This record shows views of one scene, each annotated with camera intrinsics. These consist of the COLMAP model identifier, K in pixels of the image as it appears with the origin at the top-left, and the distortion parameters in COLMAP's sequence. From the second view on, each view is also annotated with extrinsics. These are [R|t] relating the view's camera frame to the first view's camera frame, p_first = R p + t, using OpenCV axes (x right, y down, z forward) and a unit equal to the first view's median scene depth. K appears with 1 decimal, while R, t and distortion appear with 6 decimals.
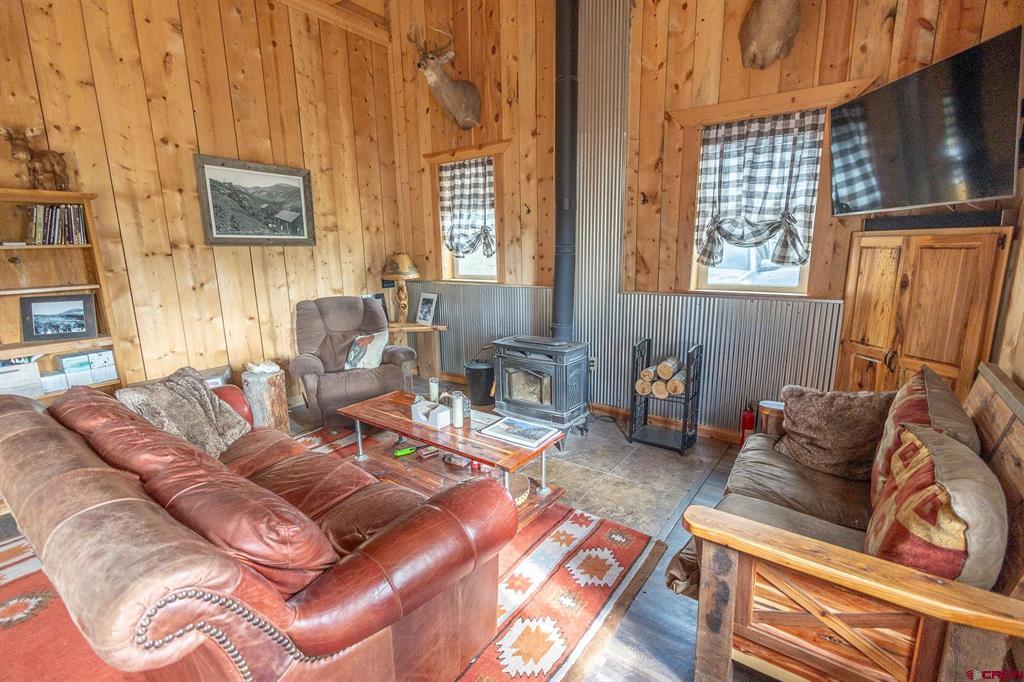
lens RADIAL K [[469.2, 0, 517.2], [0, 469.2, 342.0], [0, 0, 1]] dist [0.014146, -0.004138]
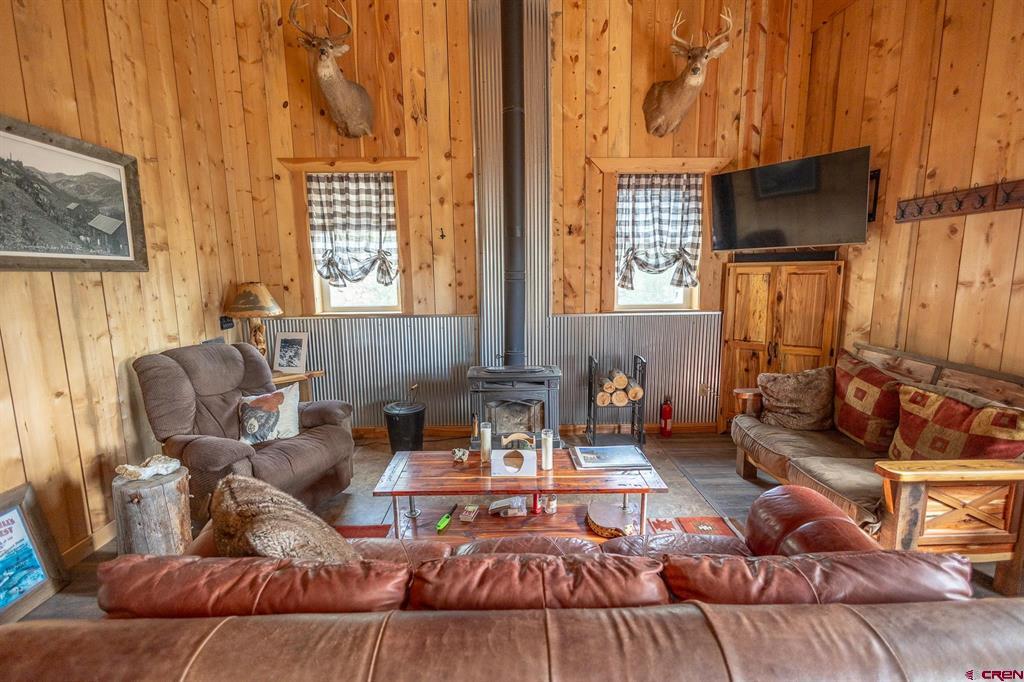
lens RADIAL K [[469.2, 0, 513.4], [0, 469.2, 342.5], [0, 0, 1]] dist [0.014146, -0.004138]
pose [[0.796557, -0.086326, 0.598369, -0.466026], [0.121594, 0.992404, -0.018695, -0.034748], [-0.592209, 0.087650, 0.801003, 0.194305]]
